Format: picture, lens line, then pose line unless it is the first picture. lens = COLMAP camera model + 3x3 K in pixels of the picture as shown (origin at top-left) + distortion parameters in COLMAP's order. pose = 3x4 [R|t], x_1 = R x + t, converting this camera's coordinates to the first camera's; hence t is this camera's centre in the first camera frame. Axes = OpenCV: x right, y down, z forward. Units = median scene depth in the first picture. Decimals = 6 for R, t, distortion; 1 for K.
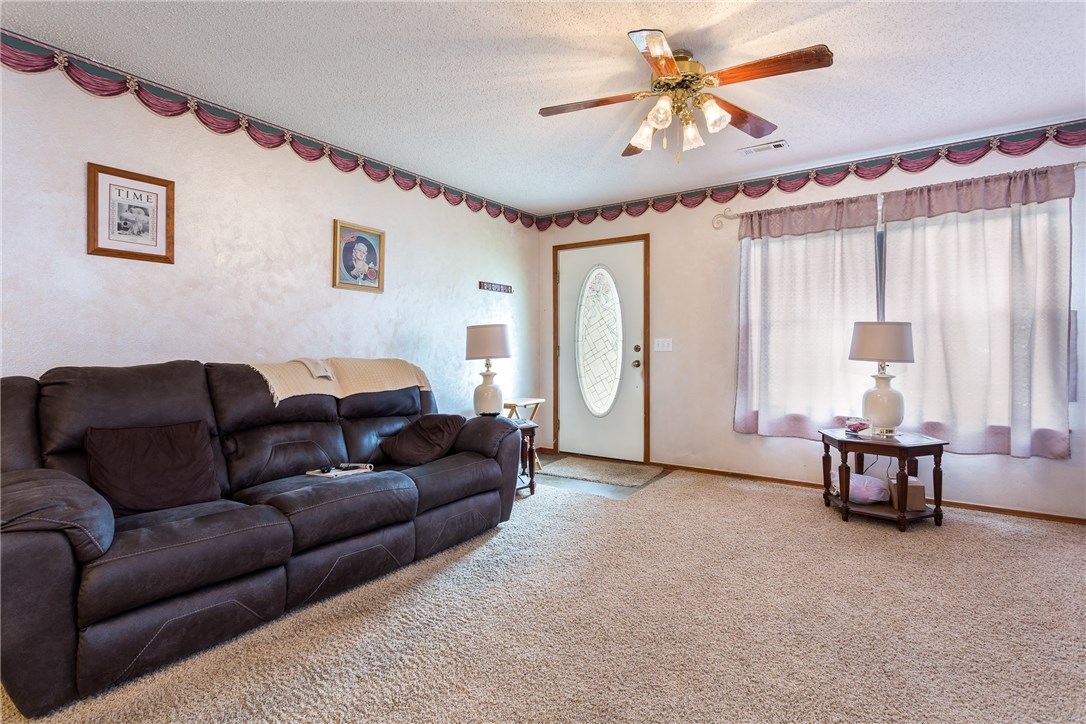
lens RADIAL K [[525.6, 0, 544.5], [0, 525.6, 347.1], [0, 0, 1]] dist [0.003582, 0.002531]
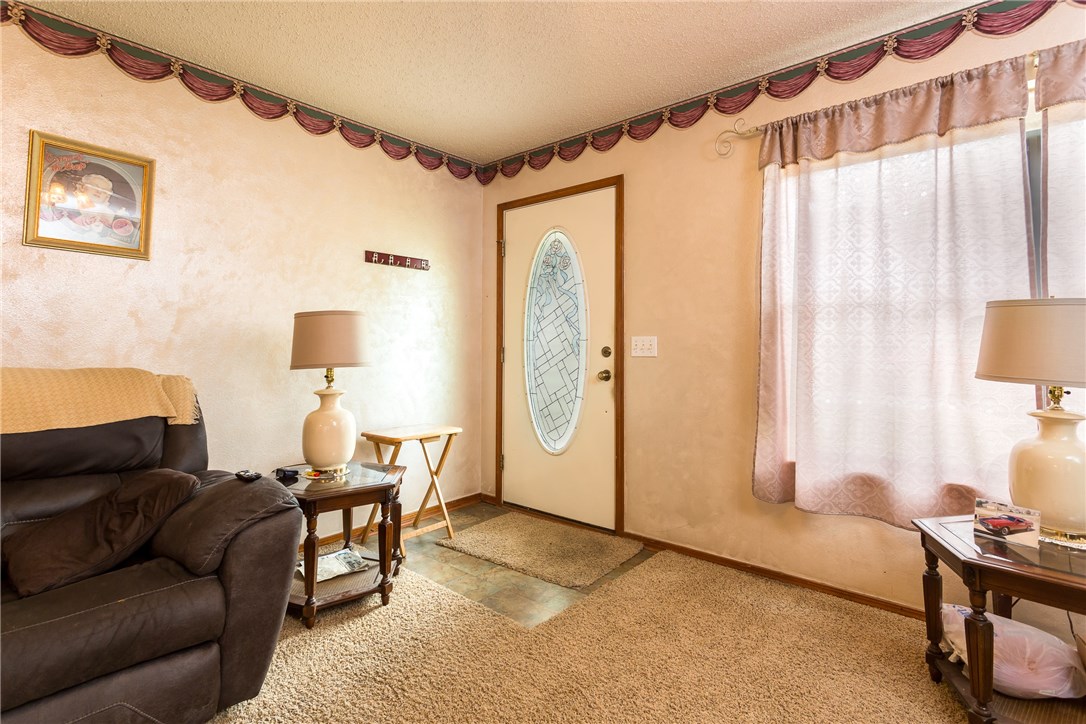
lens RADIAL K [[525.6, 0, 548.0], [0, 525.6, 330.4], [0, 0, 1]] dist [0.003582, 0.002531]
pose [[0.994459, 0.002321, -0.105098, 0.215342], [-0.005923, 0.999405, -0.033973, -0.001901], [0.104957, 0.034407, 0.993881, 0.432654]]
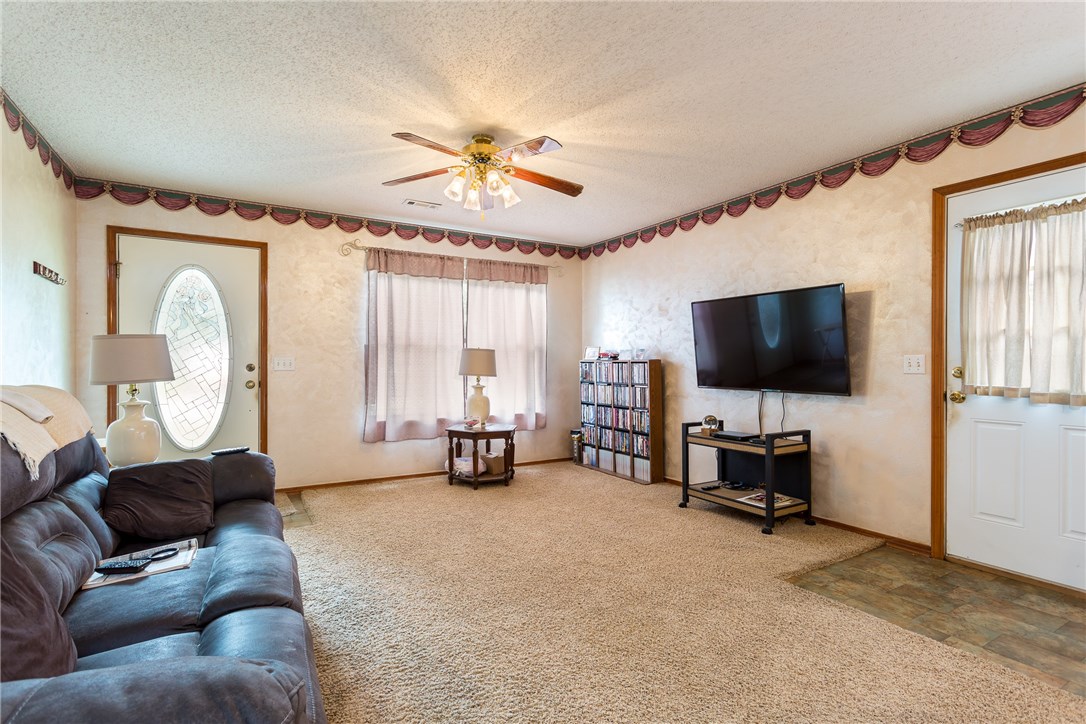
lens RADIAL K [[525.6, 0, 542.7], [0, 525.6, 364.9], [0, 0, 1]] dist [0.003582, 0.002531]
pose [[0.410293, 0.002786, 0.911949, -0.543922], [-0.000007, 0.999995, -0.003052, 0.000872], [-0.911954, 0.001245, 0.410291, 0.221542]]
